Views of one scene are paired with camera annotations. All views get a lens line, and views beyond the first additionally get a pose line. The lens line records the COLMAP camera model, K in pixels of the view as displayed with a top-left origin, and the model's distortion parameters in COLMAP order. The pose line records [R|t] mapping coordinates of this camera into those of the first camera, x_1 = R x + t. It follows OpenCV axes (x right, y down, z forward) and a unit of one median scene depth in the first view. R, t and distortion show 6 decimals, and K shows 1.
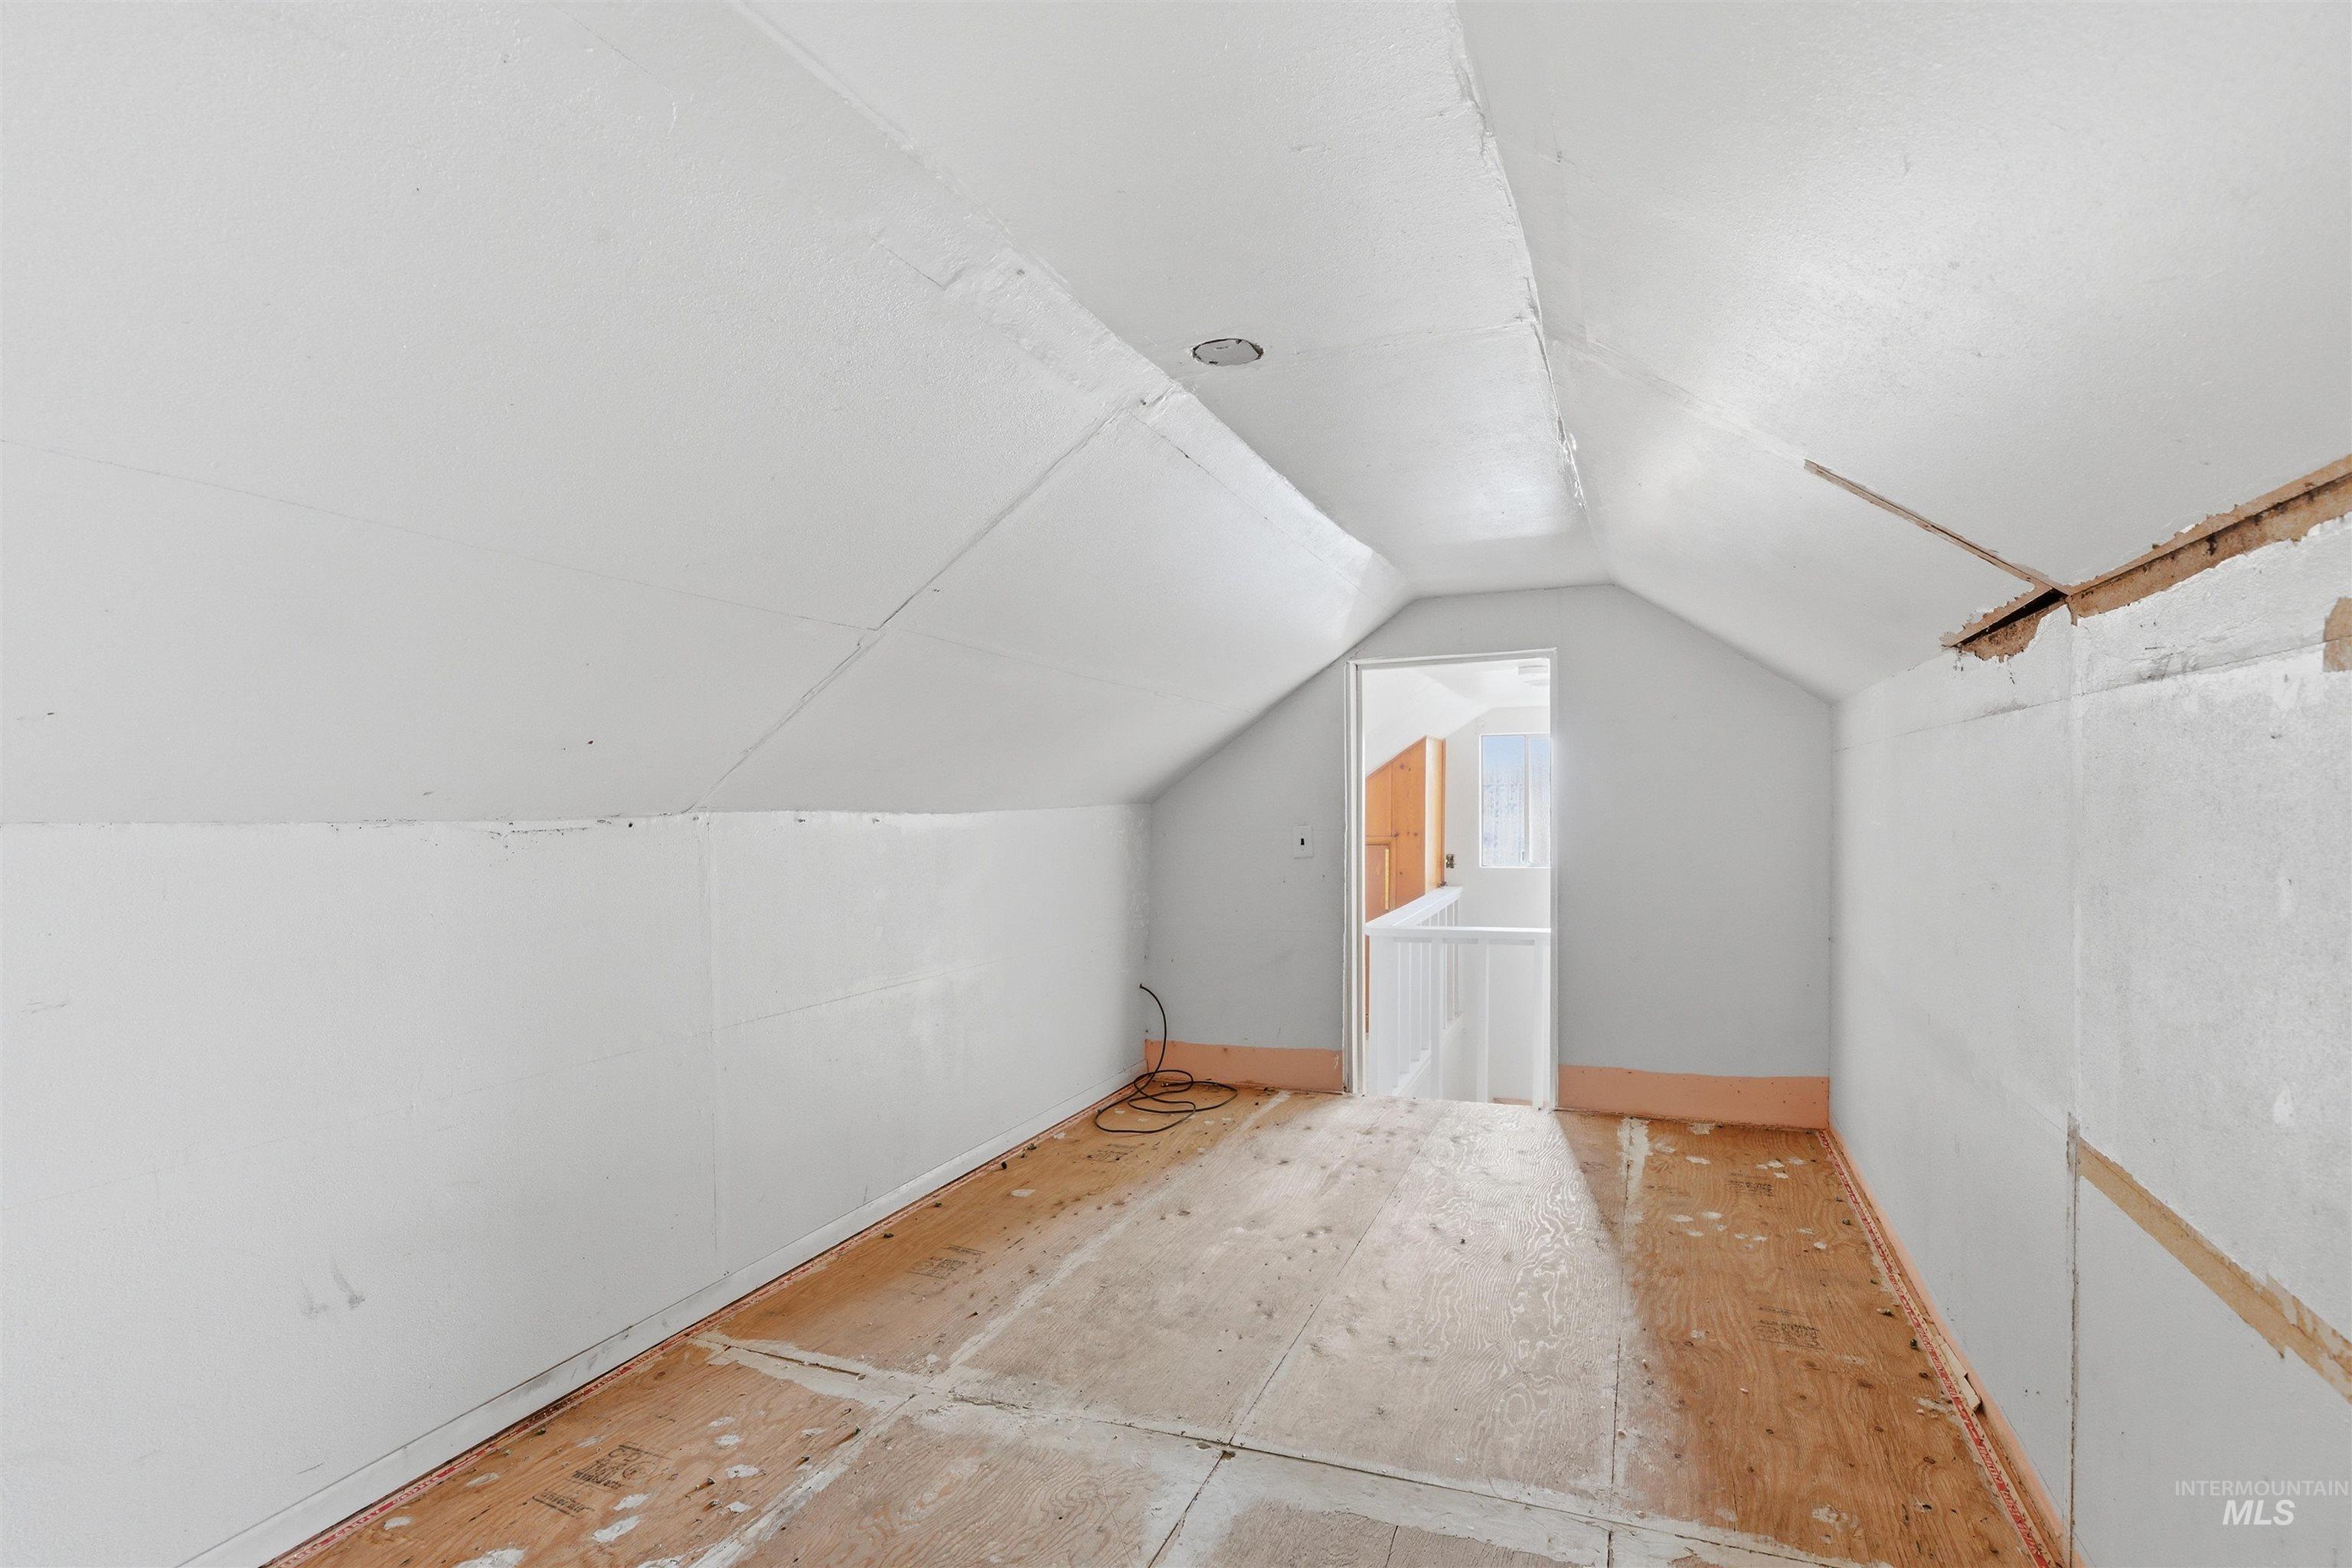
lens RADIAL K [[1124.4, 0, 1190.9], [0, 1124.4, 786.0], [0, 0, 1]] dist [-0.005290, 0.001171]
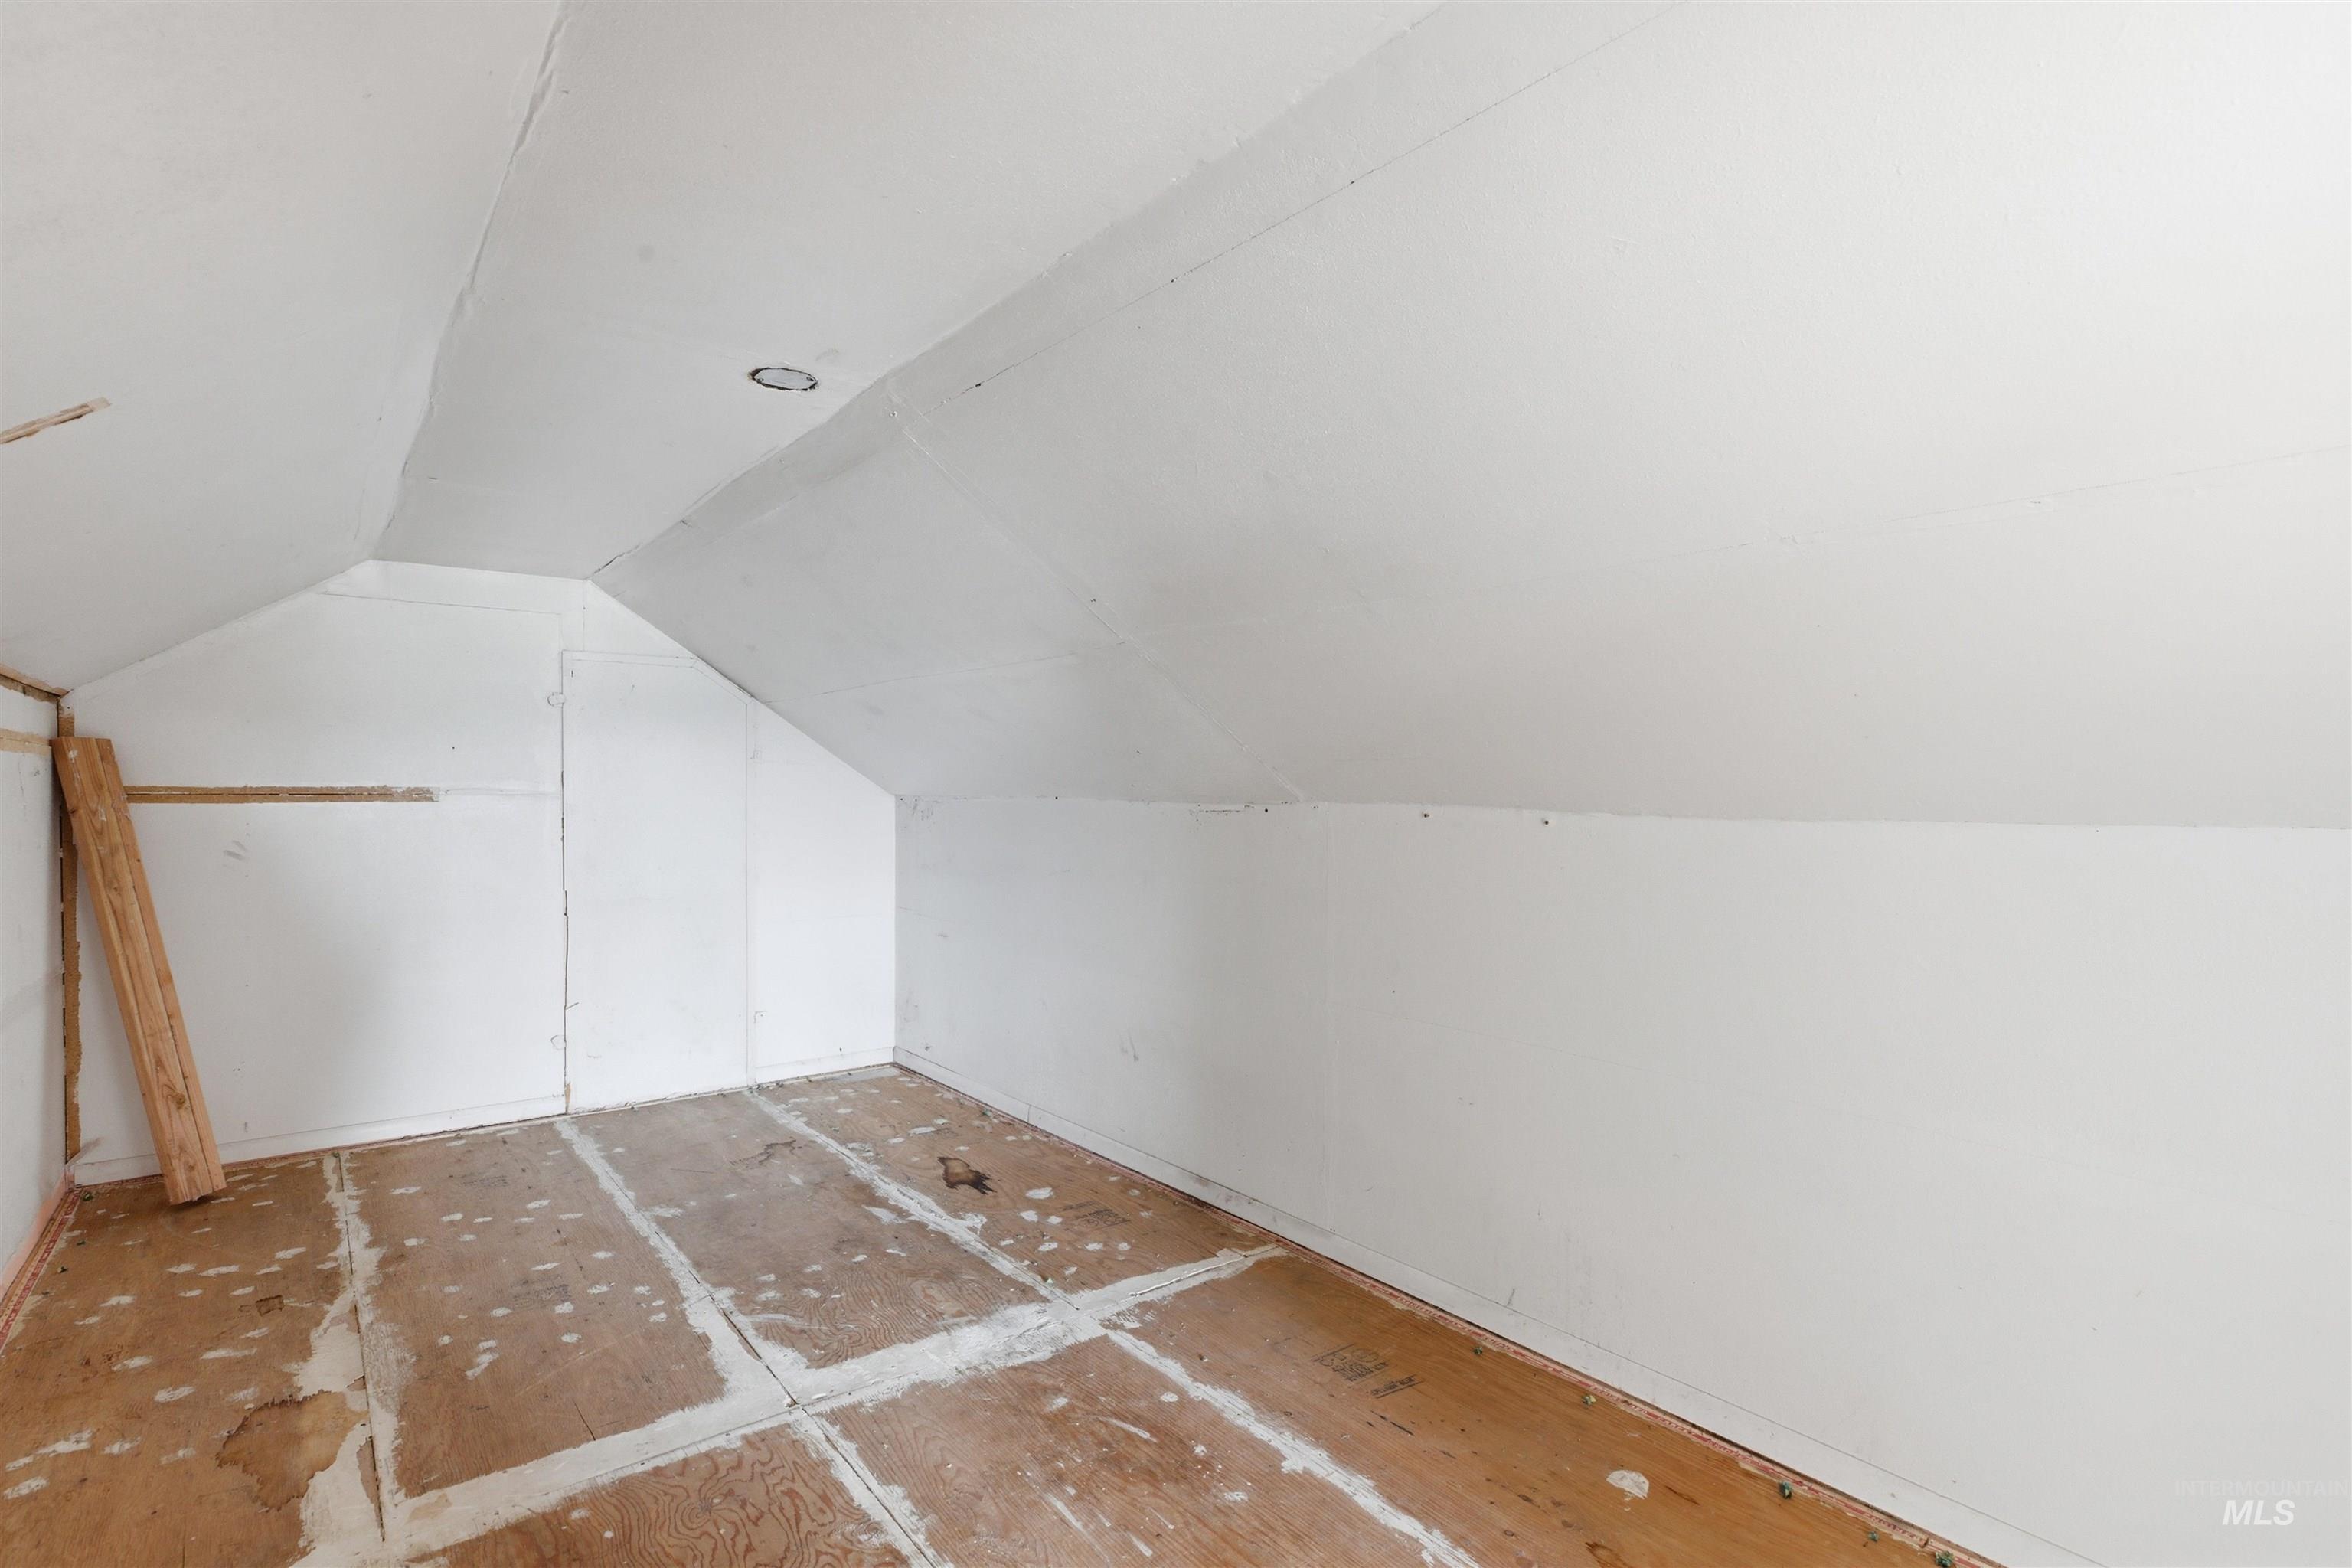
lens RADIAL K [[1124.4, 0, 1193.2], [0, 1124.4, 790.8], [0, 0, 1]] dist [-0.005290, 0.001171]
pose [[-0.486187, 0.008109, -0.873817, 0.667148], [0.009259, 0.999949, 0.004128, 0.006942], [0.873806, -0.006084, -0.486237, 1.592261]]
